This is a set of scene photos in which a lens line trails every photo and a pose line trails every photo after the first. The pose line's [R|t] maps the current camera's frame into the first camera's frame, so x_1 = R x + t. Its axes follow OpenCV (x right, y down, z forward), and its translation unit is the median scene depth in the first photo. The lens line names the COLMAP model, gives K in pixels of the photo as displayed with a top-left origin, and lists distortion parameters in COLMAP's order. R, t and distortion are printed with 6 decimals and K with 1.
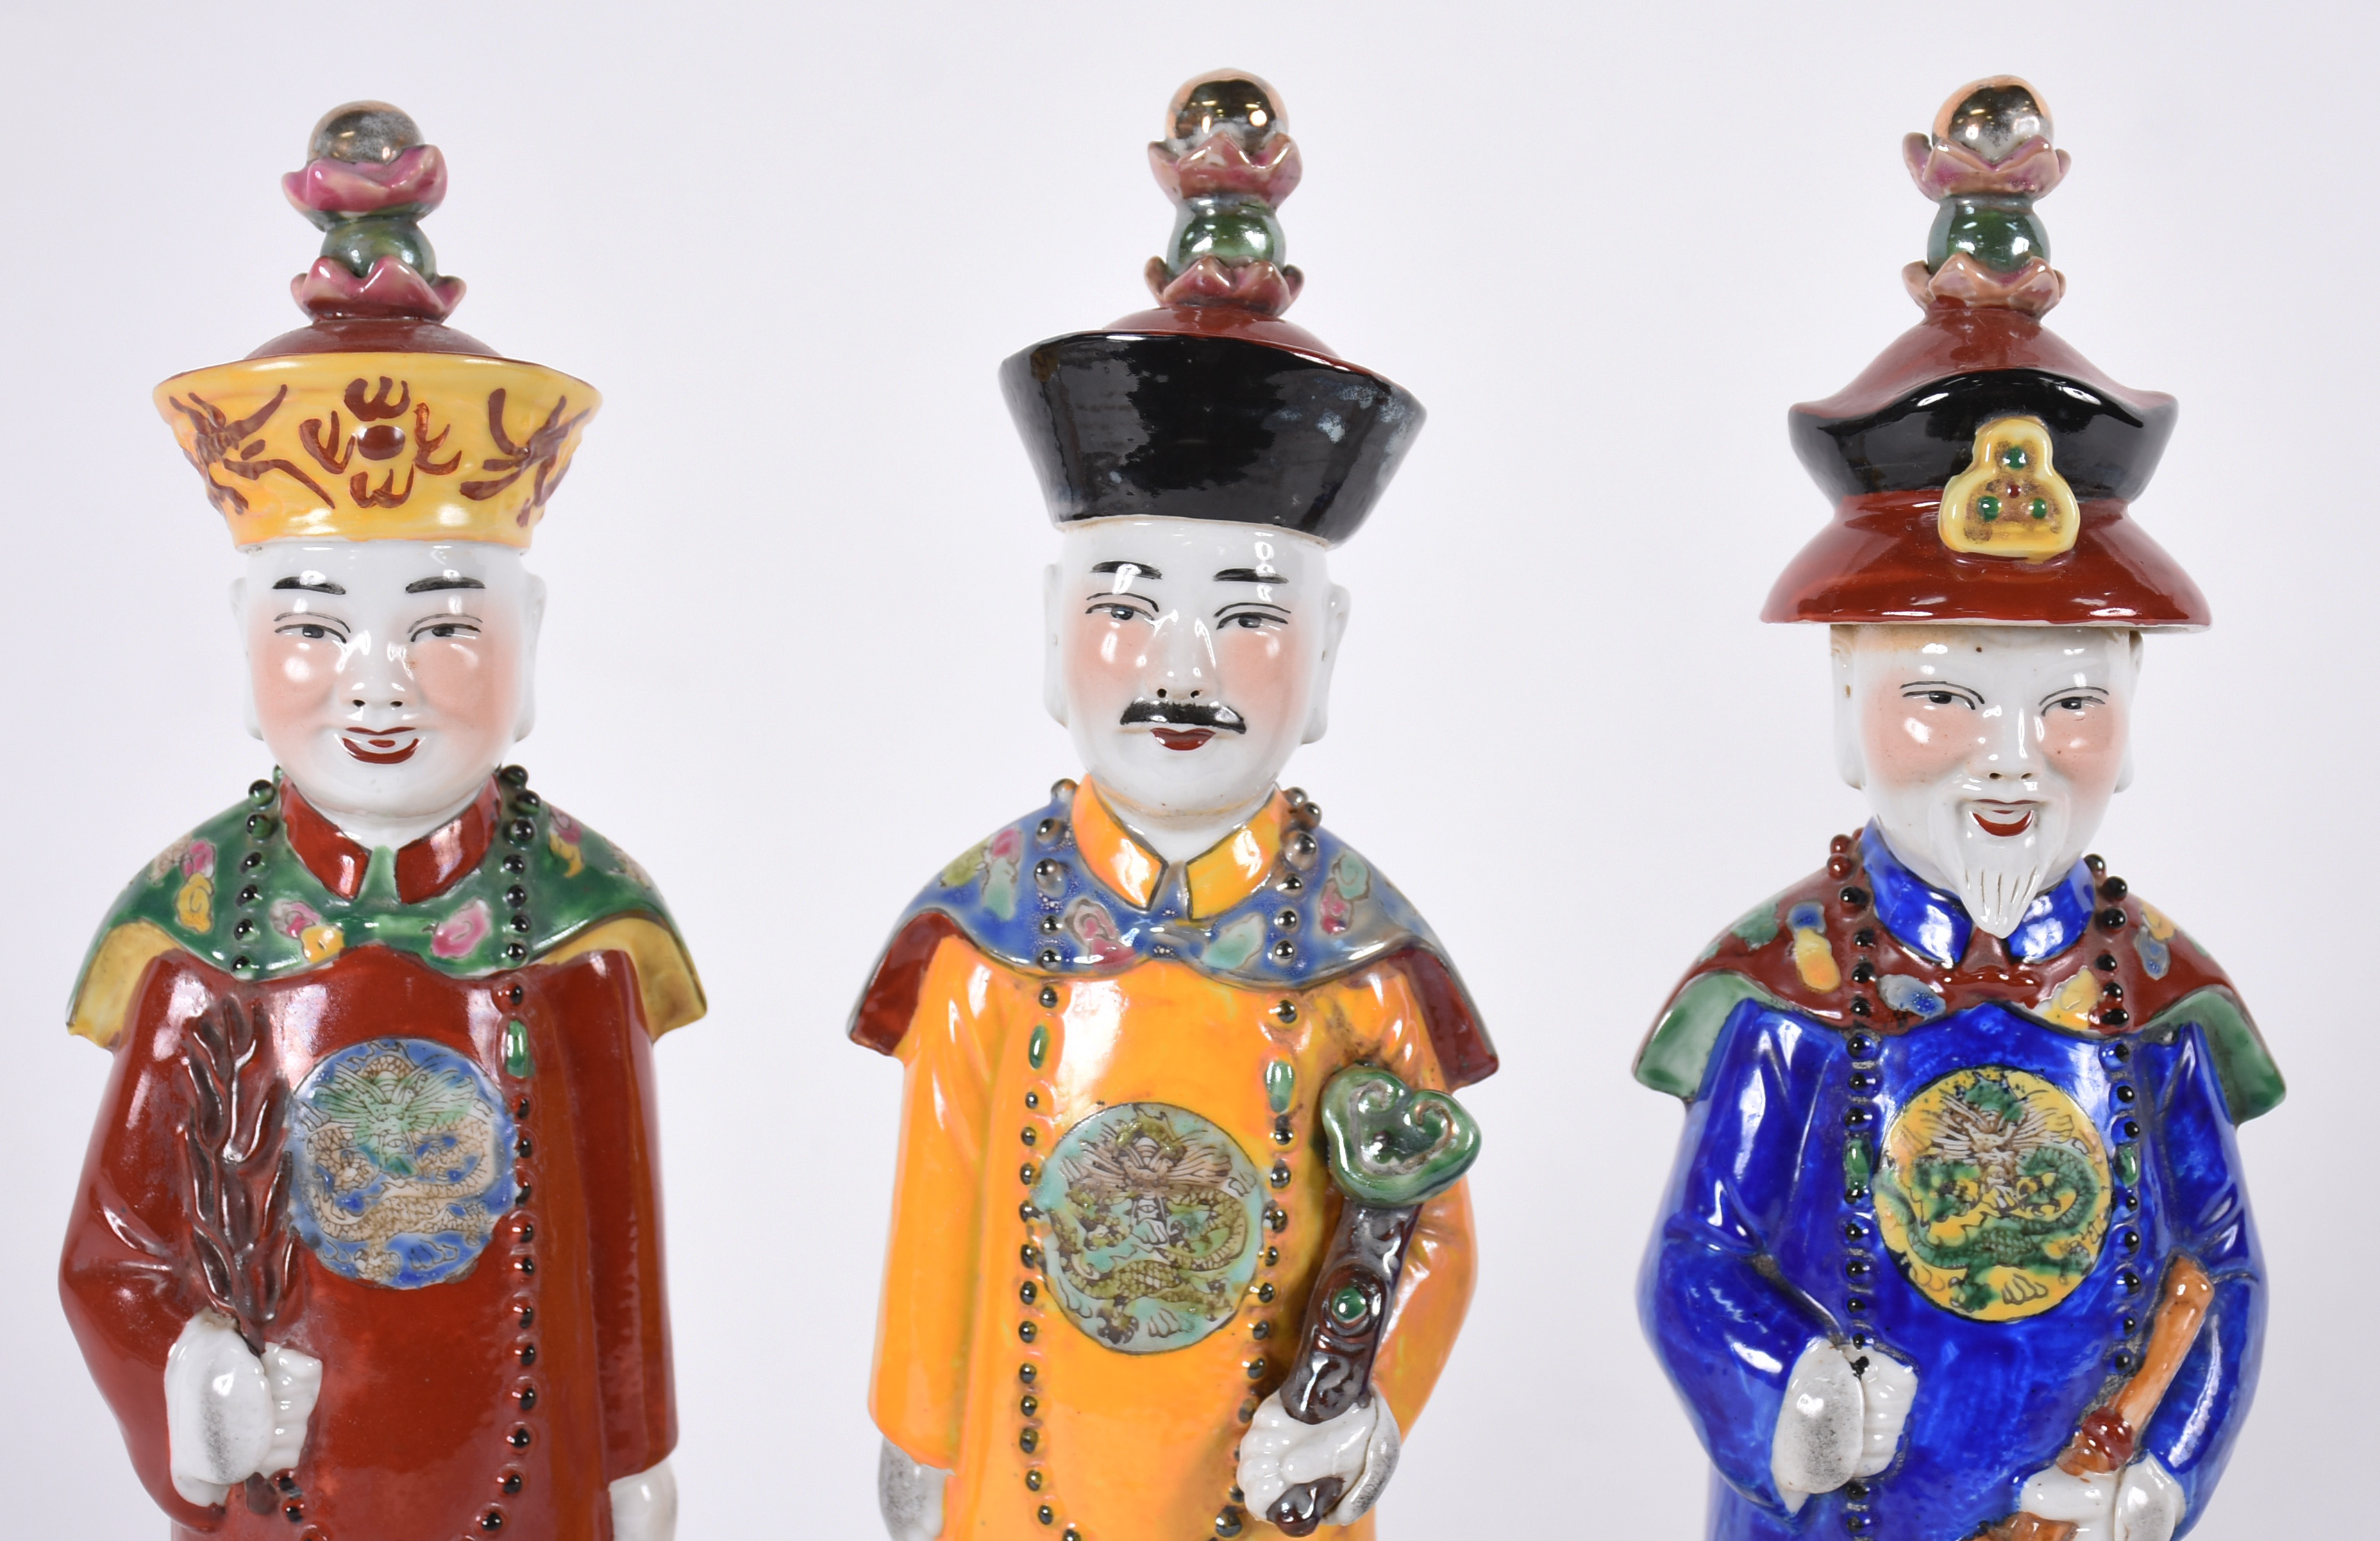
lens RADIAL K [[4166.6, 0, 1256.0], [0, 4166.6, 781.9], [0, 0, 1]] dist [0.039440, 0.000000]
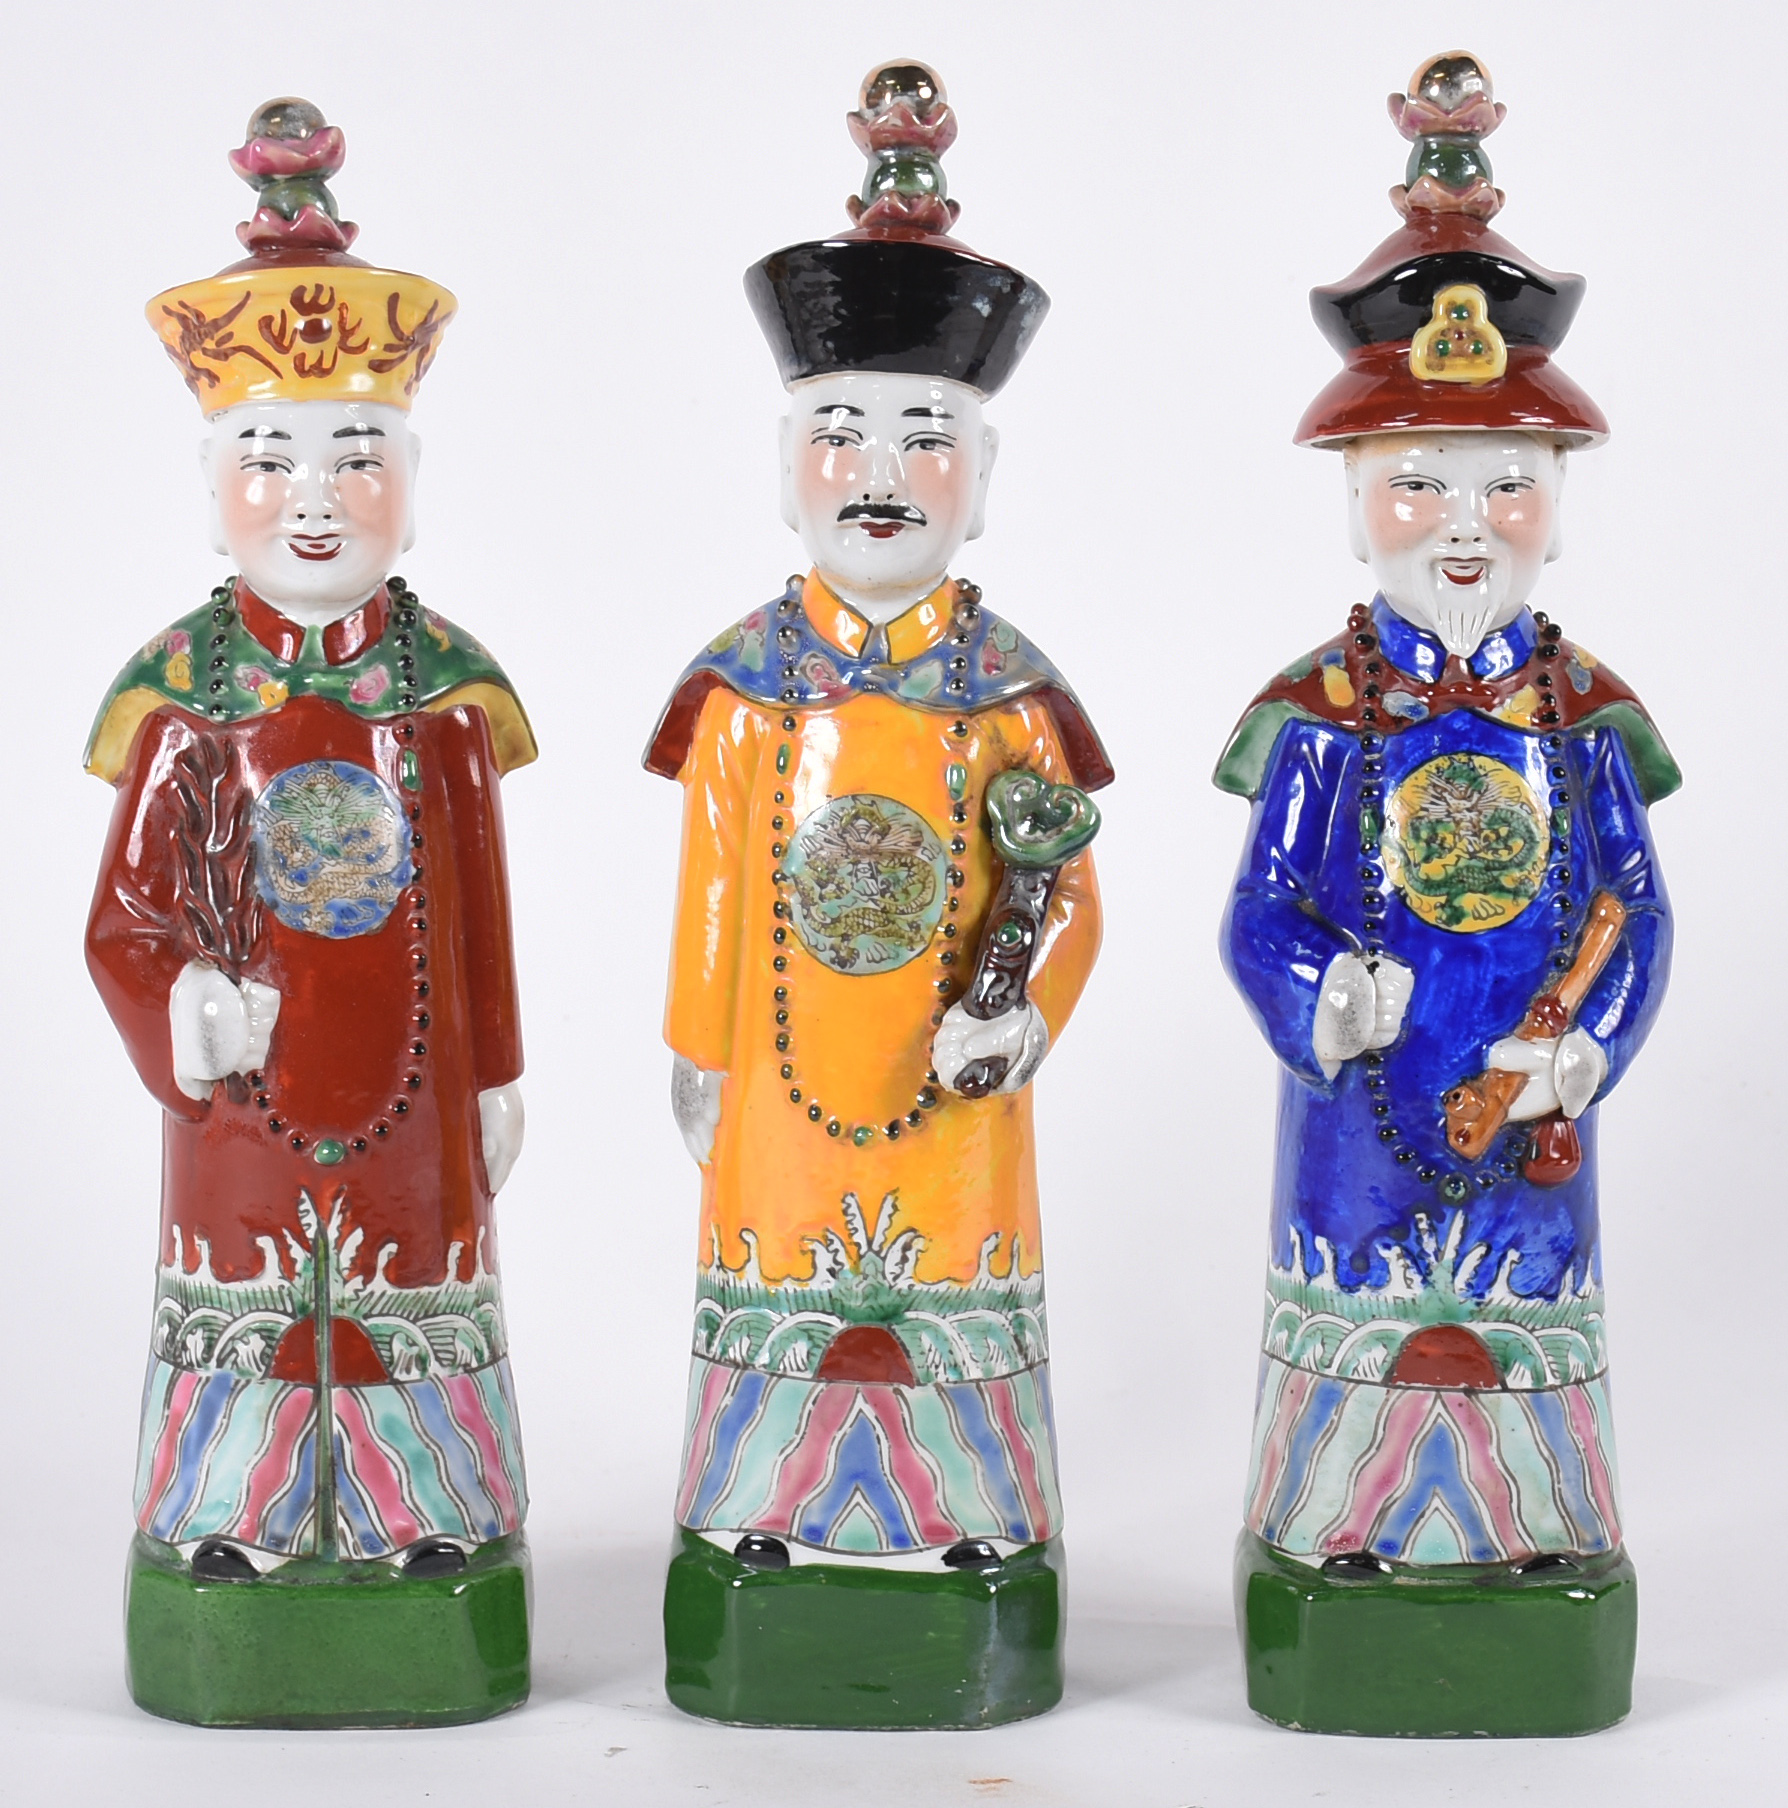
lens RADIAL K [[4395.6, 0, 902.2], [0, 4395.6, 910.8], [0, 0, 1]] dist [-0.036542, 0.000000]
pose [[0.999731, -0.022454, -0.005740, -0.004961], [0.022472, 0.999743, 0.003023, 0.111186], [0.005670, -0.003151, 0.999979, -0.474703]]
